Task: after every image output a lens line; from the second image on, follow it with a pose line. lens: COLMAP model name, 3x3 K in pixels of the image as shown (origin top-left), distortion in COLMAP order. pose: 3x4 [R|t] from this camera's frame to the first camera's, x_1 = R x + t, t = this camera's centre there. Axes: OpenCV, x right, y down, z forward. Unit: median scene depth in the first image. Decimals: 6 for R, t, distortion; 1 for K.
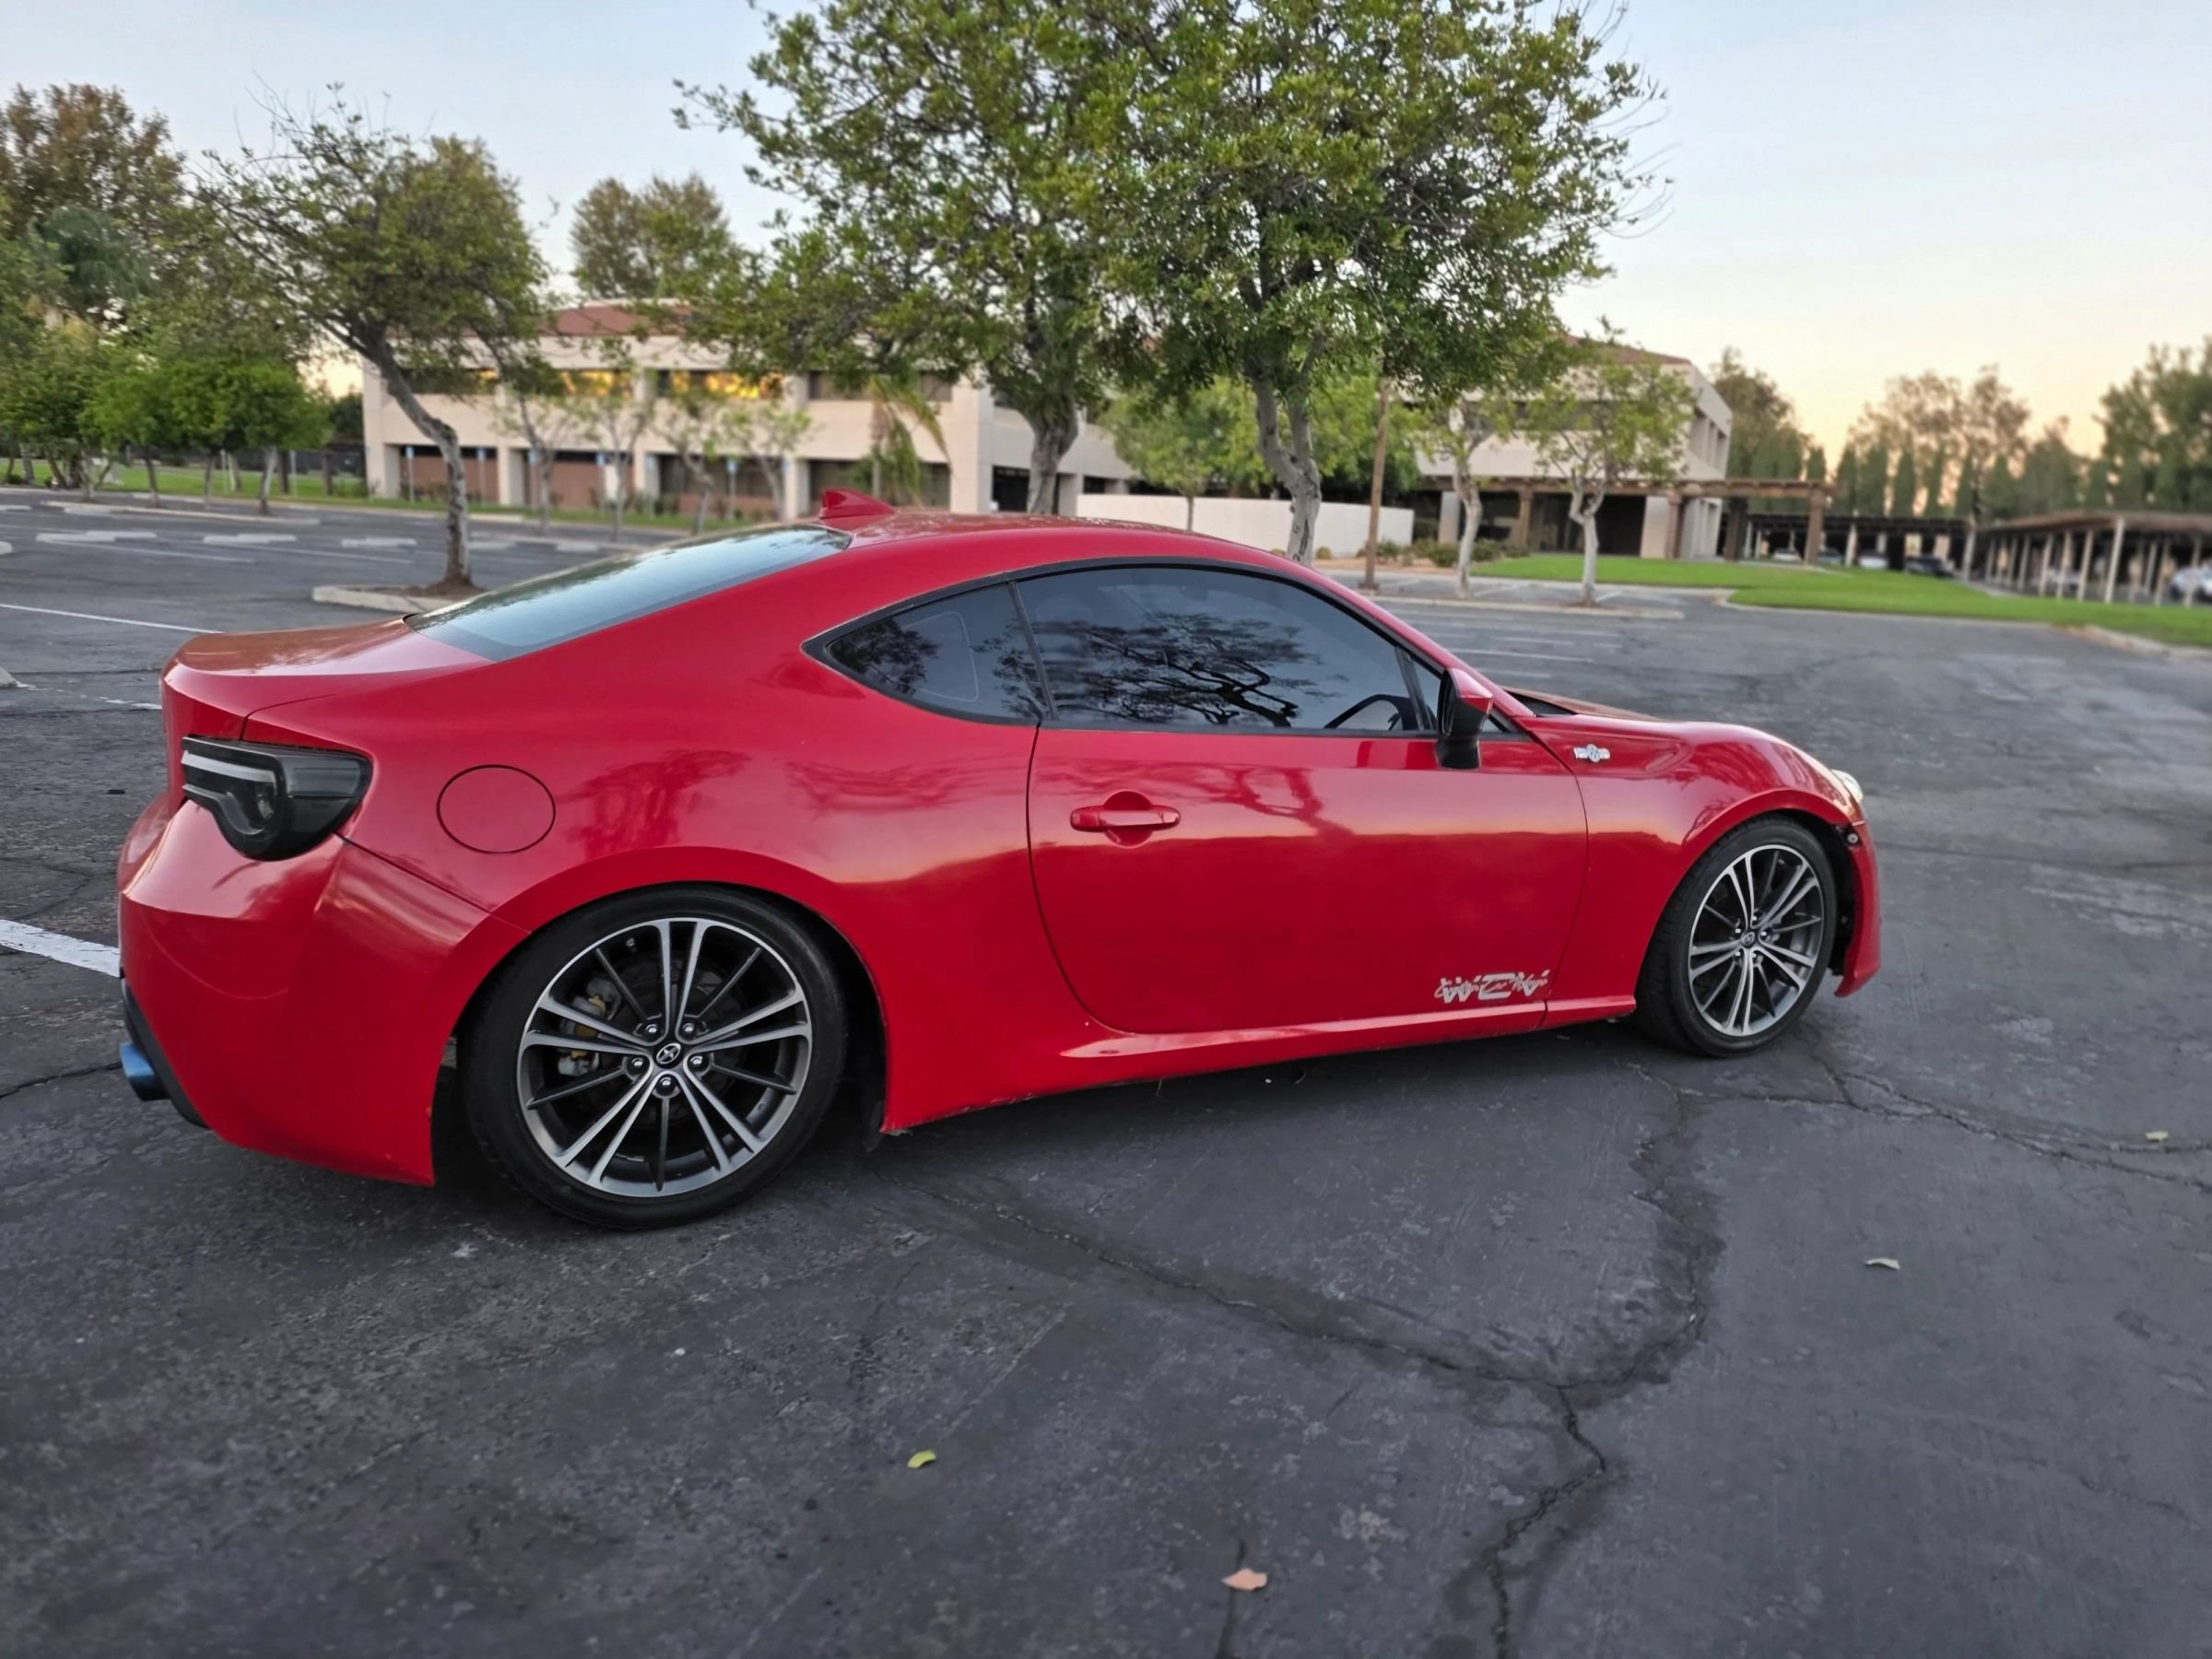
lens RADIAL K [[1463.1, 0, 1069.1], [0, 1463.1, 828.8], [0, 0, 1]] dist [0.073437, -0.062097]
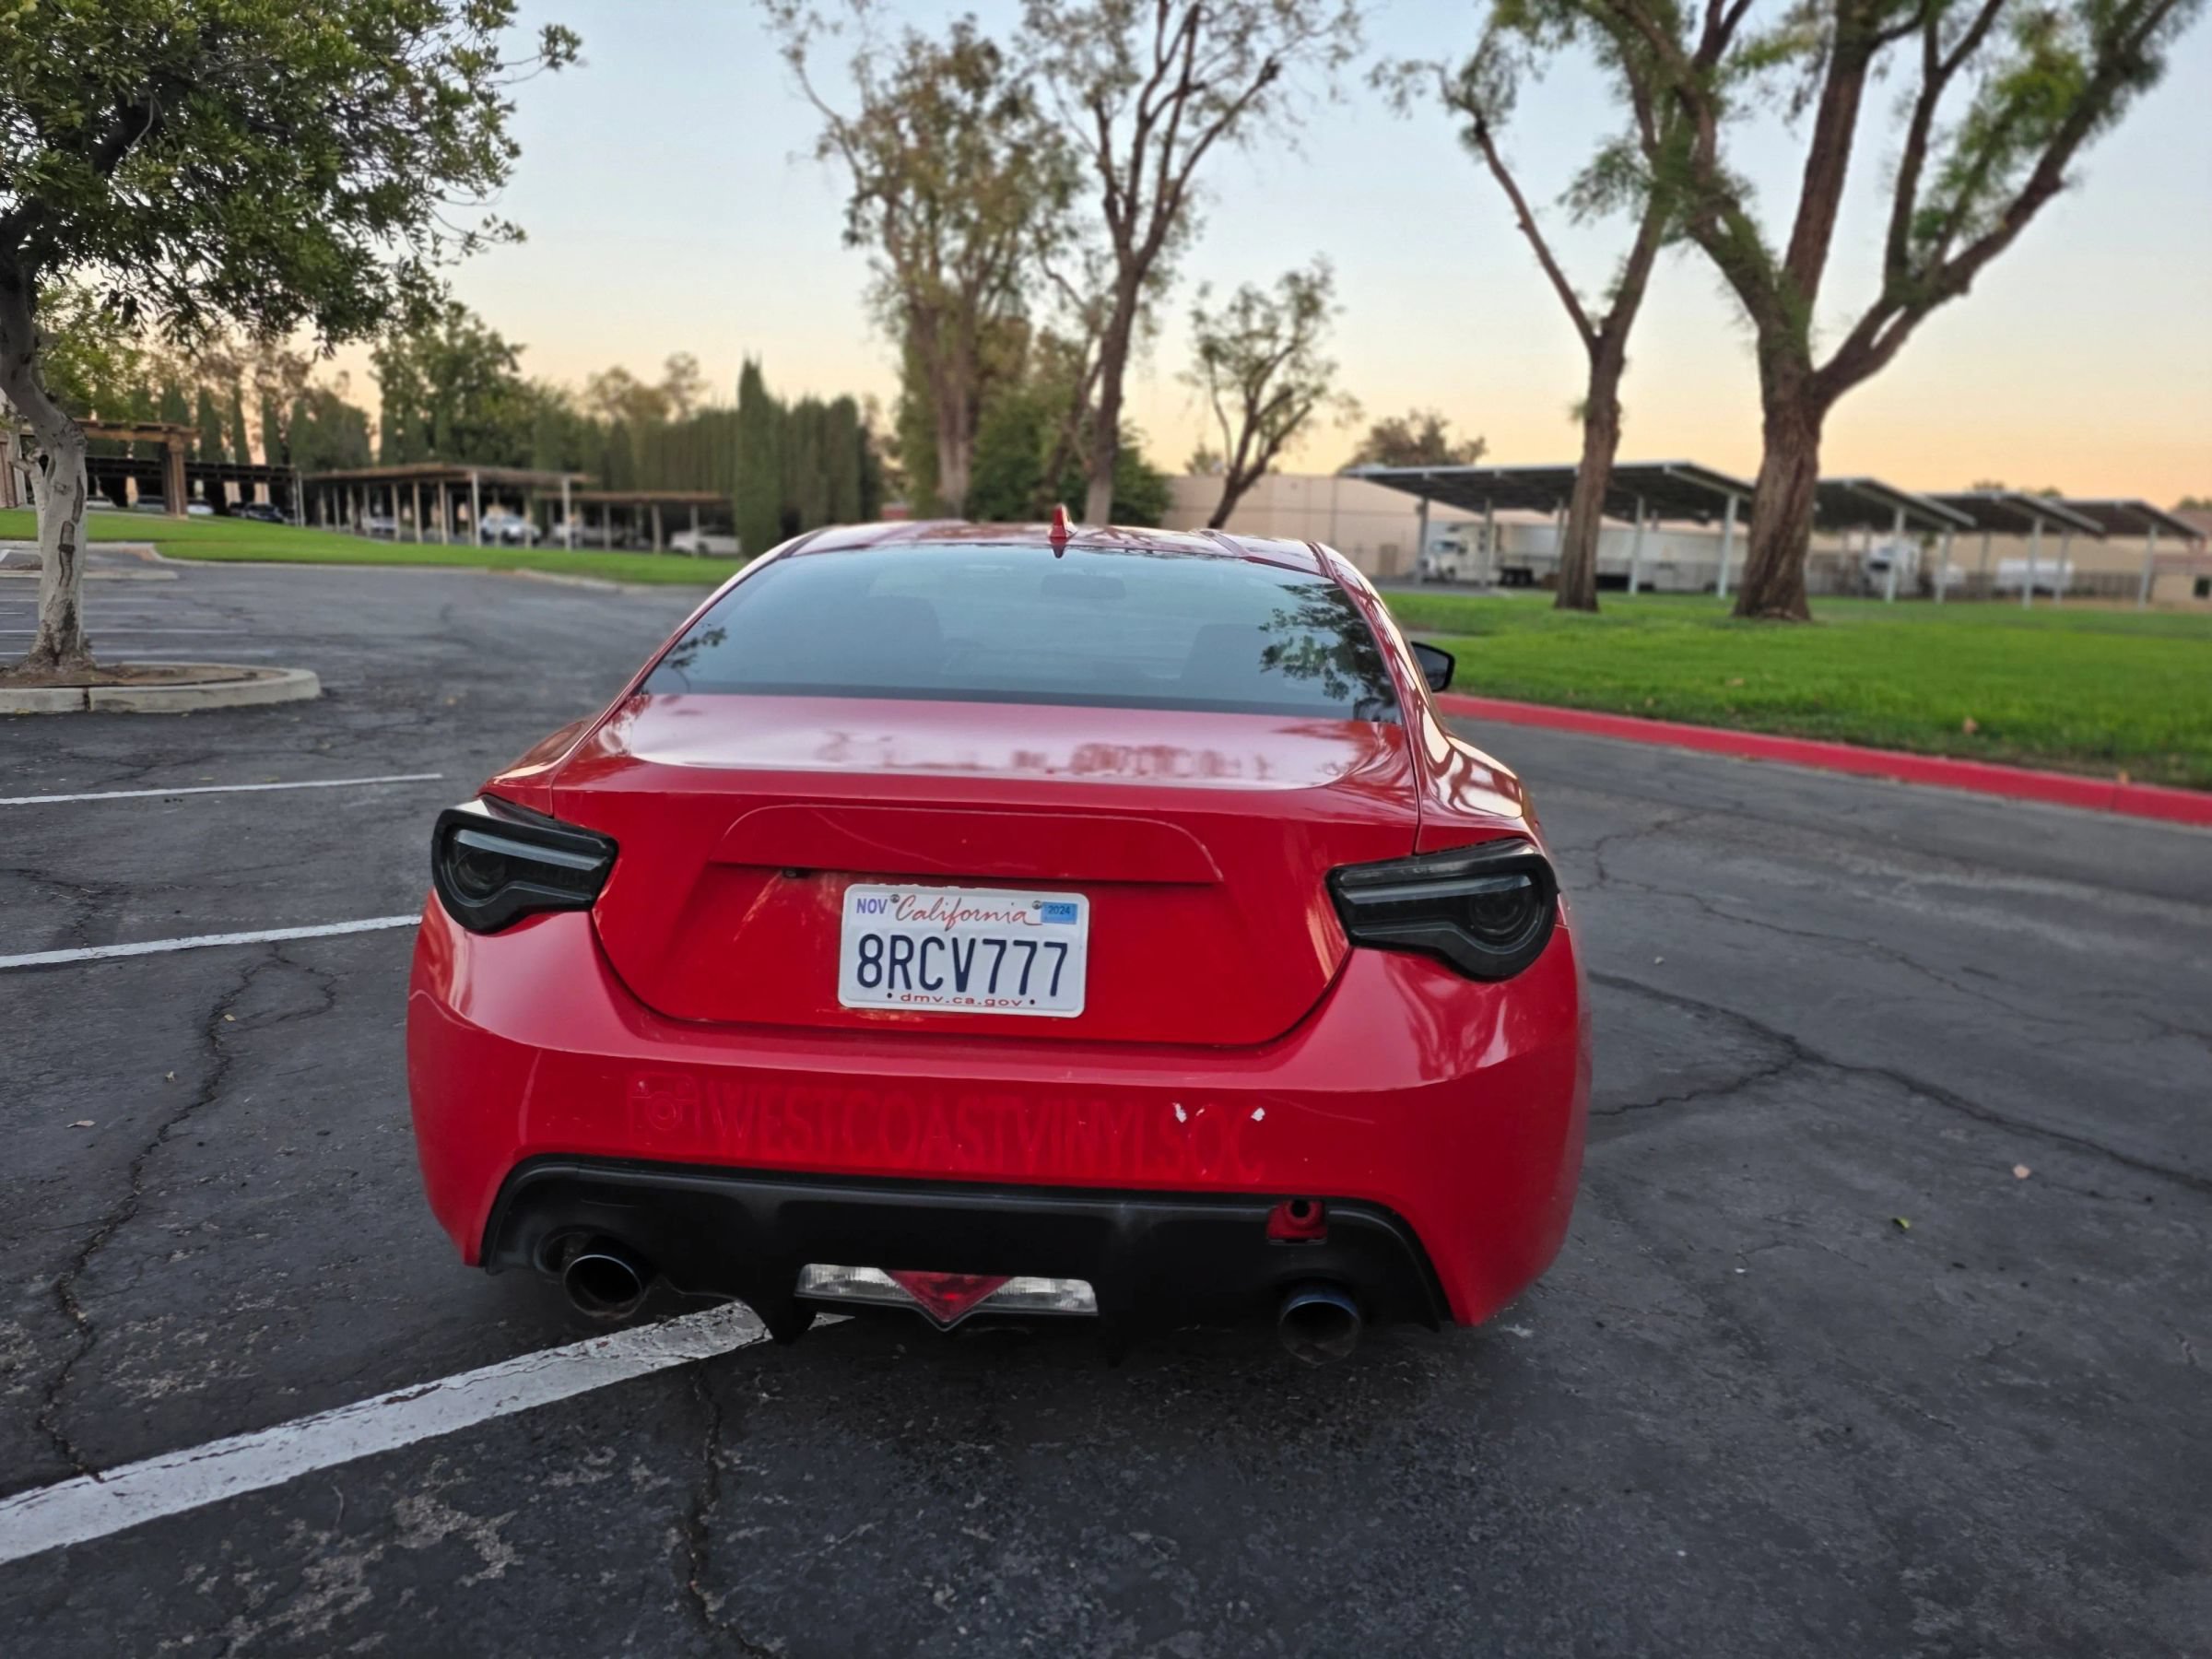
lens RADIAL K [[1469.4, 0, 1089.0], [0, 1469.4, 828.2], [0, 0, 1]] dist [0.085428, -0.082066]
pose [[0.495401, -0.194521, 0.846605, -0.283733], [0.165518, 0.977887, 0.127830, -0.043753], [-0.852749, 0.076801, 0.516643, 0.157389]]
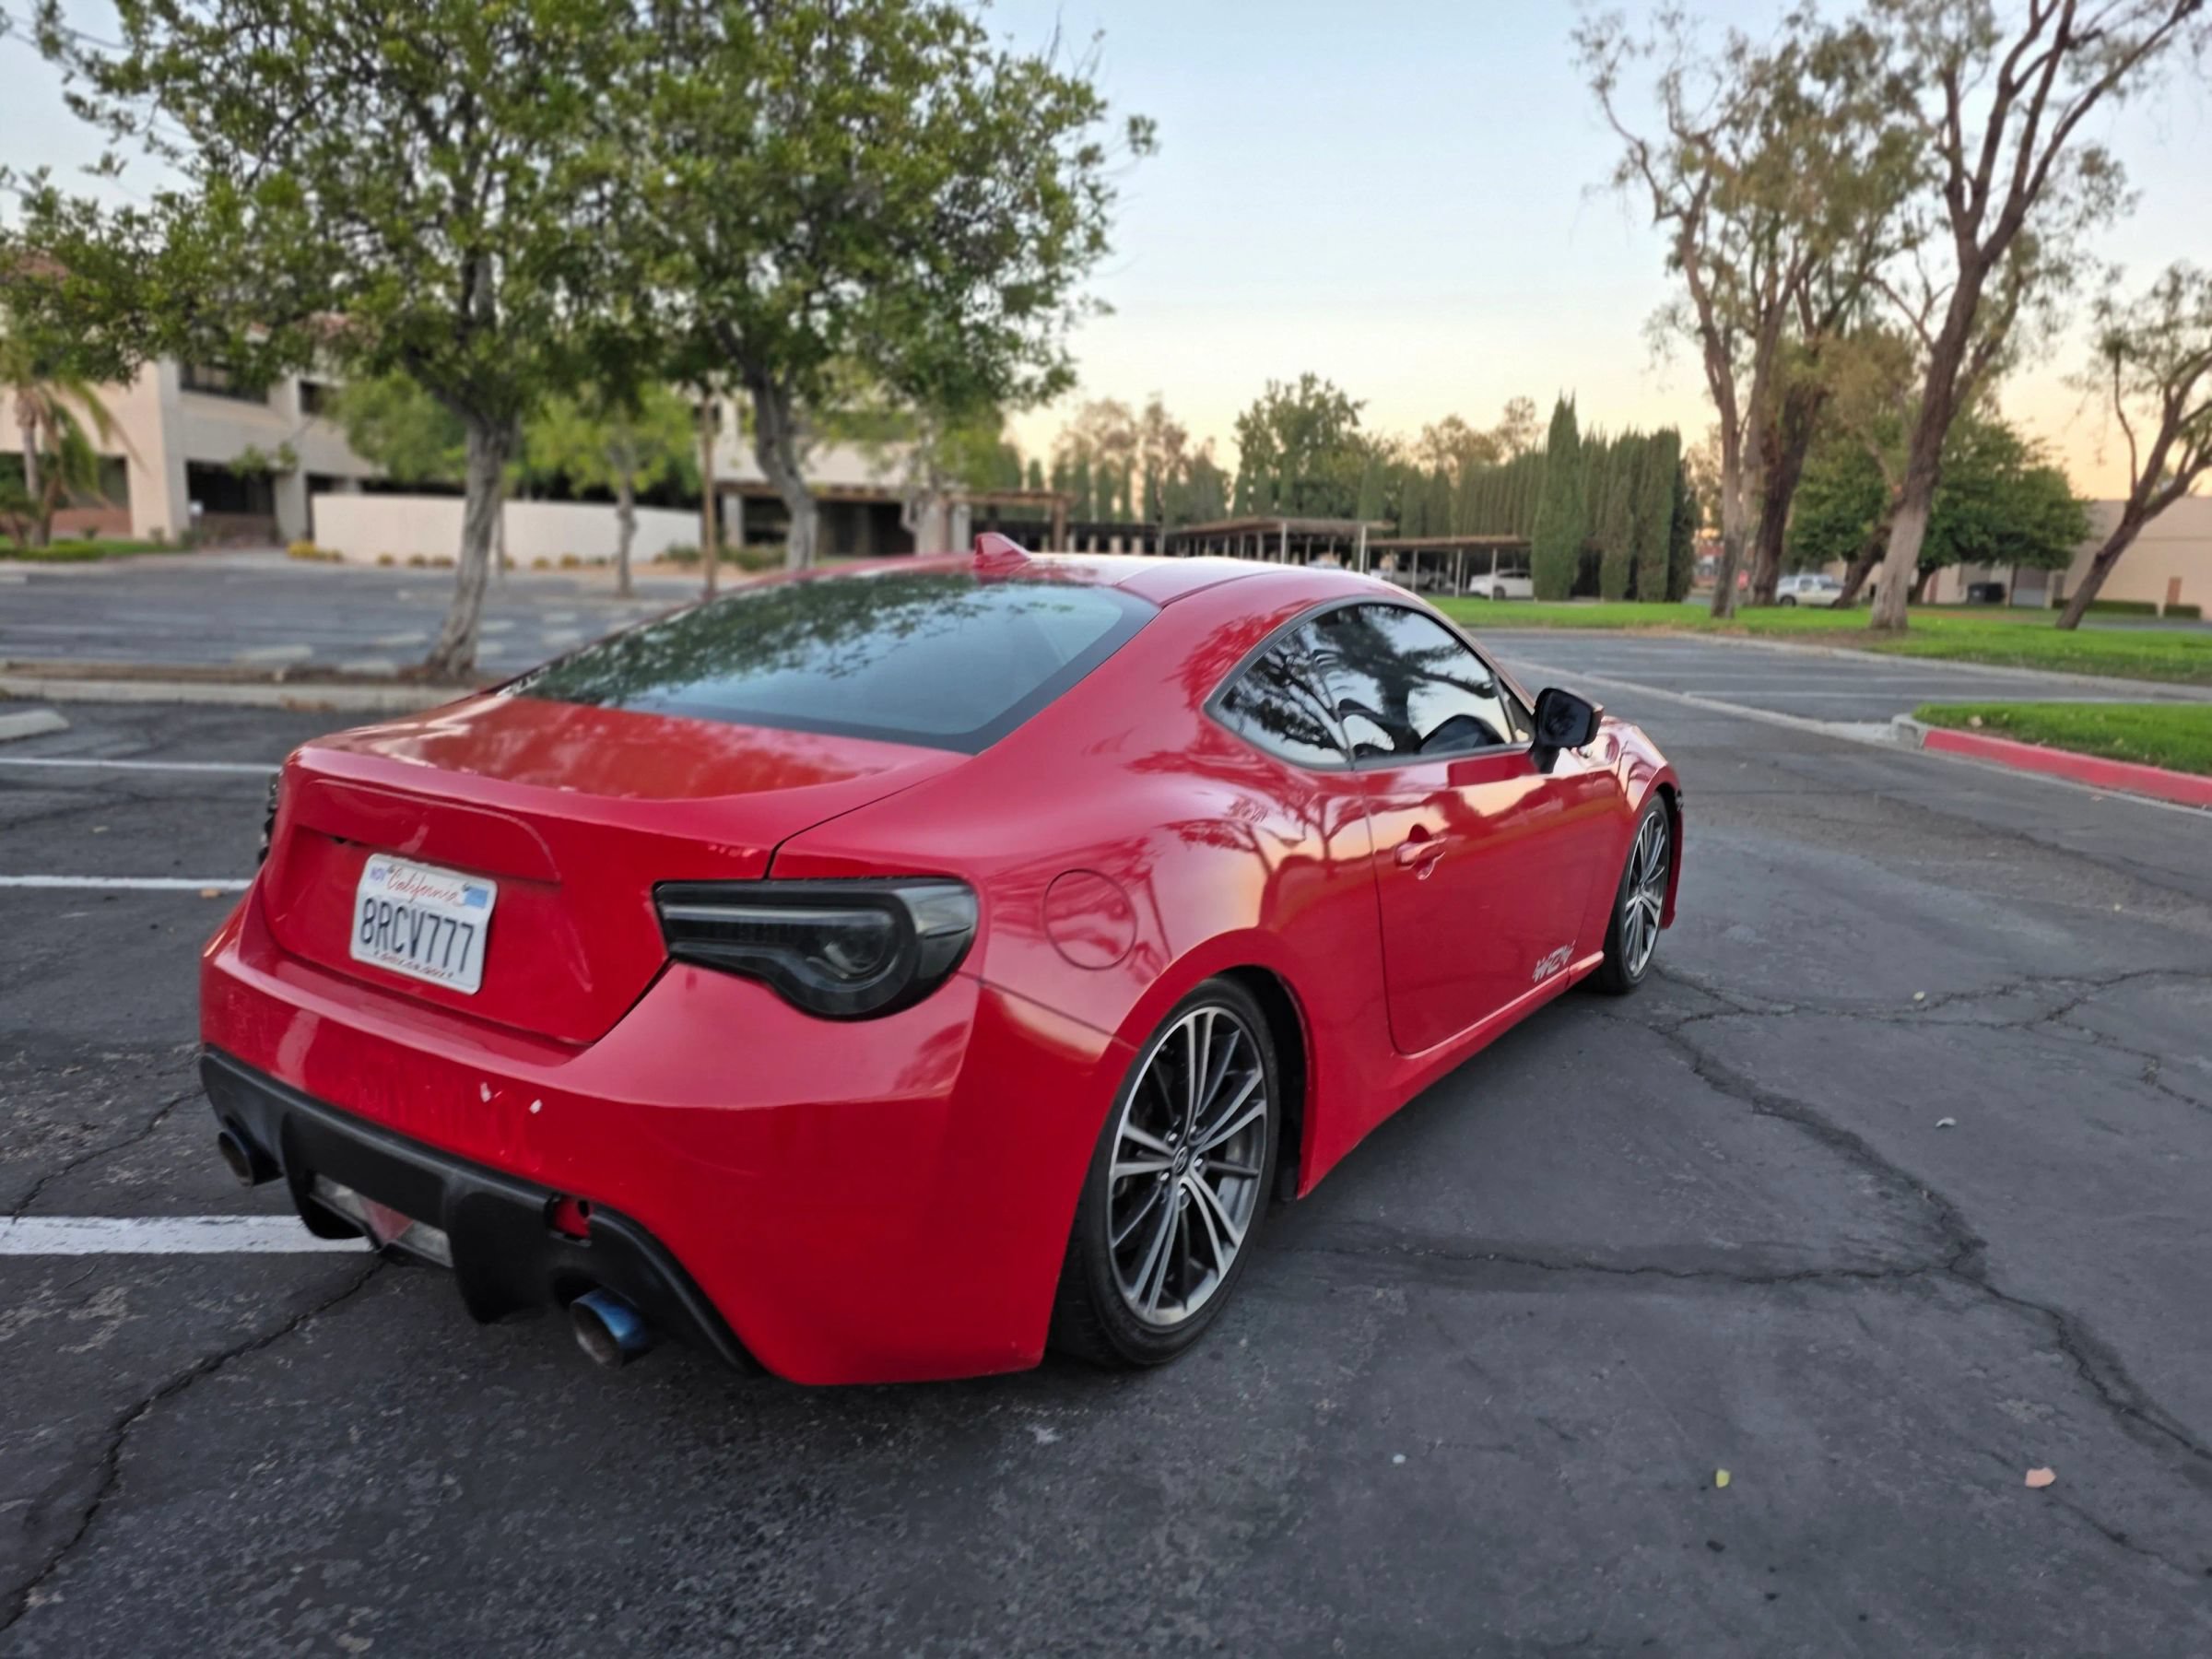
lens RADIAL K [[1467.5, 0, 1093.6], [0, 1467.5, 845.0], [0, 0, 1]] dist [0.069348, -0.054506]
pose [[0.871929, -0.114239, 0.476120, -0.165931], [0.110464, 0.993227, 0.036016, -0.018917], [-0.477010, 0.021191, 0.878643, 0.047853]]
